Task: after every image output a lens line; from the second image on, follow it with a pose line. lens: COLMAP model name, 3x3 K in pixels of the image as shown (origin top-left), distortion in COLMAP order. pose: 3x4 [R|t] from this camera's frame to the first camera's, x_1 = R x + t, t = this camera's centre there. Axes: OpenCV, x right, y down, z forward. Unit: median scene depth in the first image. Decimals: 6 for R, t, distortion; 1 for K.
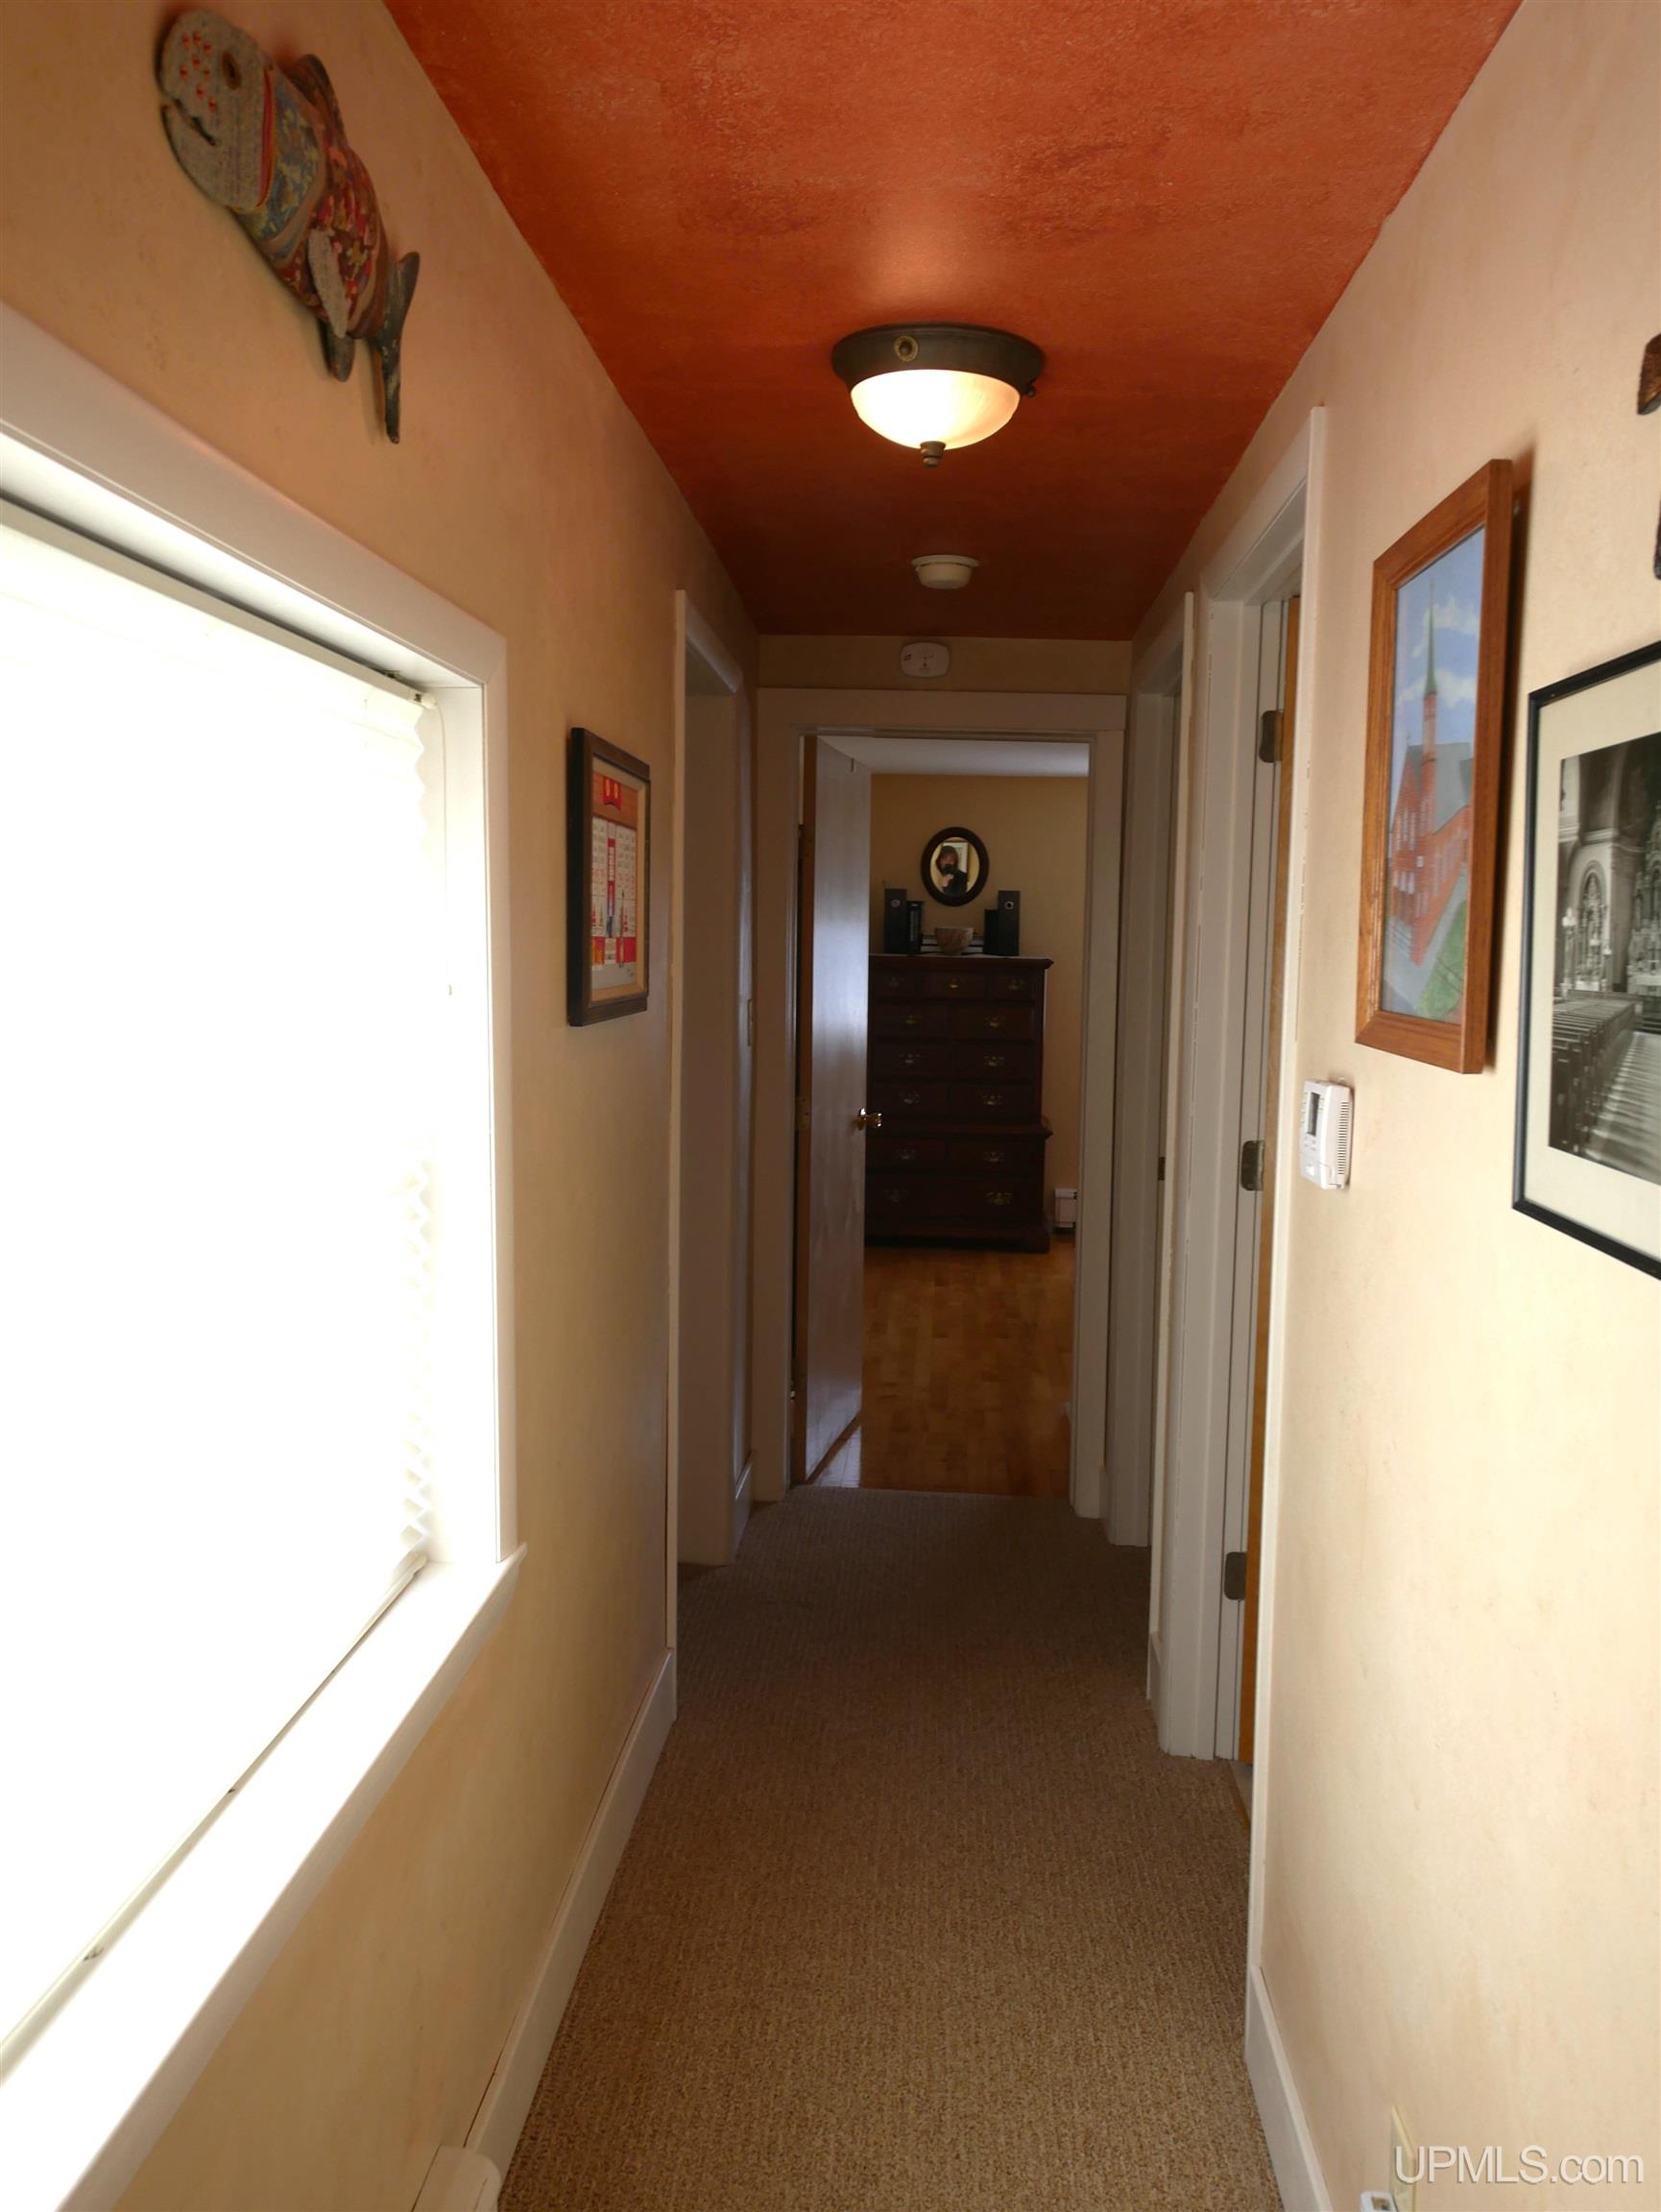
lens RADIAL K [[1654.9, 0, 830.5], [0, 1654.9, 1106.0], [0, 0, 1]] dist [0.000921, 0.000925]
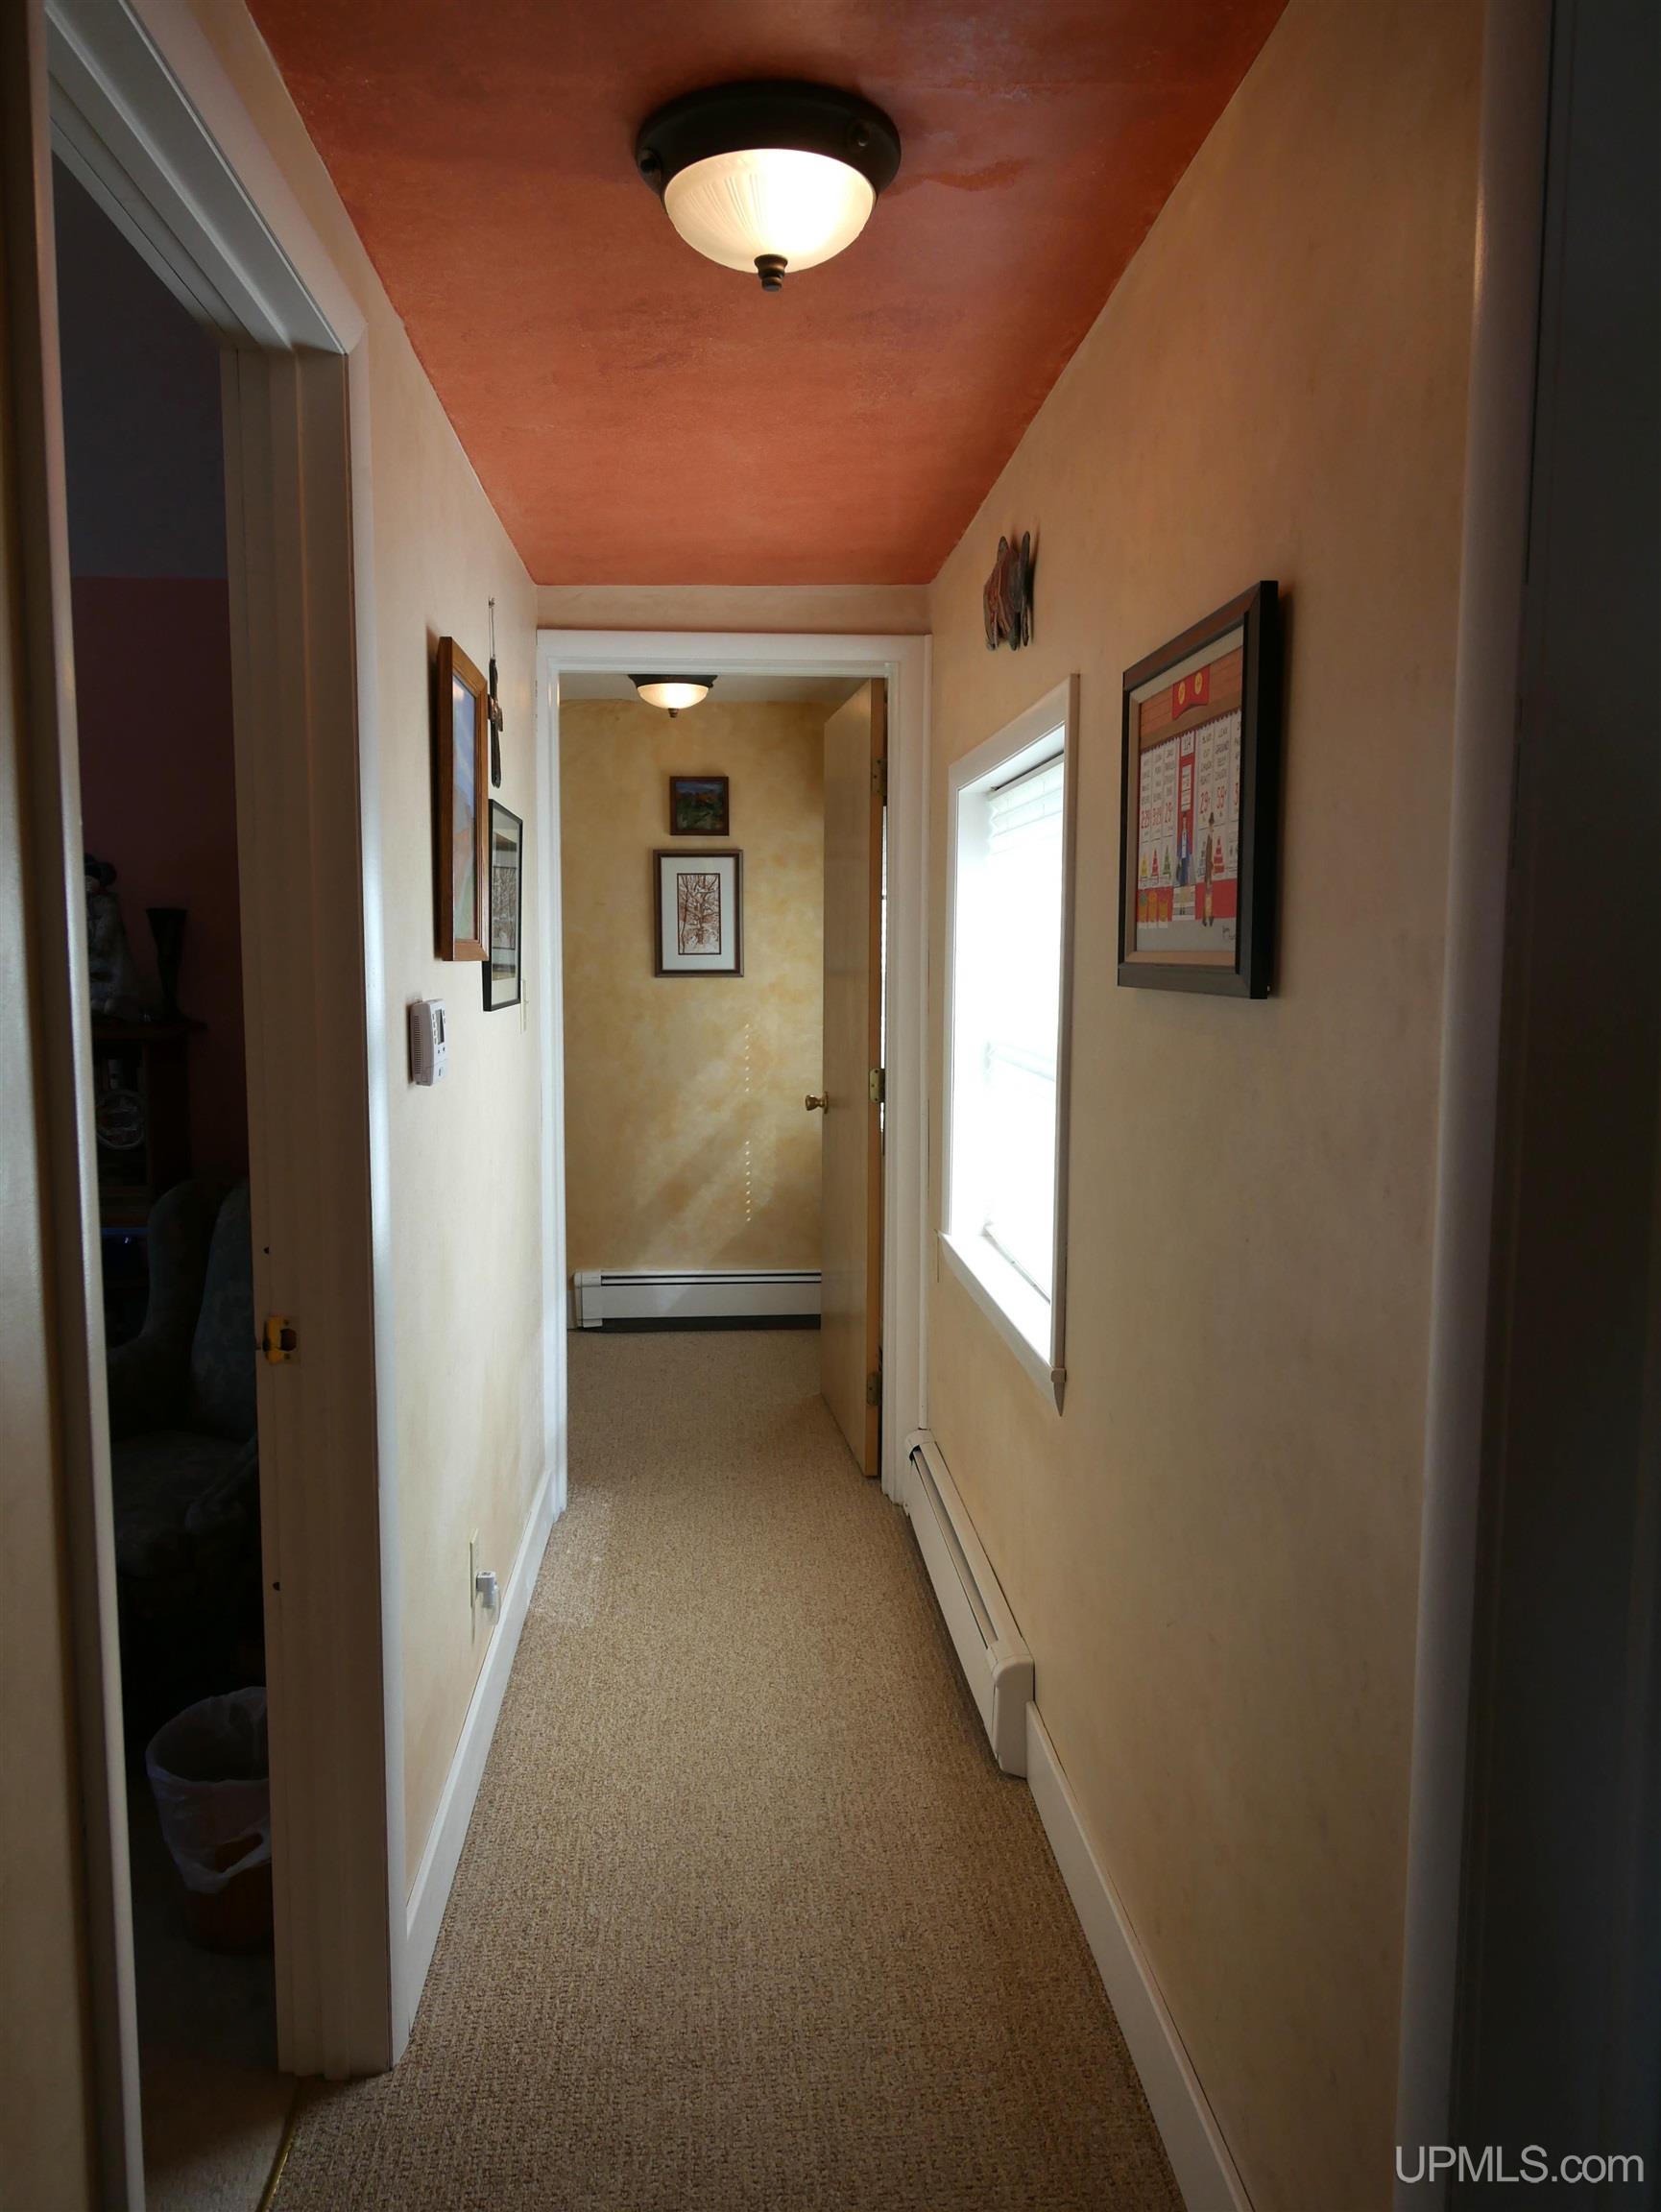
lens RADIAL K [[1654.9, 0, 830.5], [0, 1654.9, 1106.0], [0, 0, 1]] dist [0.000921, 0.000925]
pose [[-0.989874, -0.003715, -0.141902, 0.148550], [-0.031199, 0.980907, 0.191960, -0.157431], [0.138480, 0.194443, -0.971090, 1.904694]]
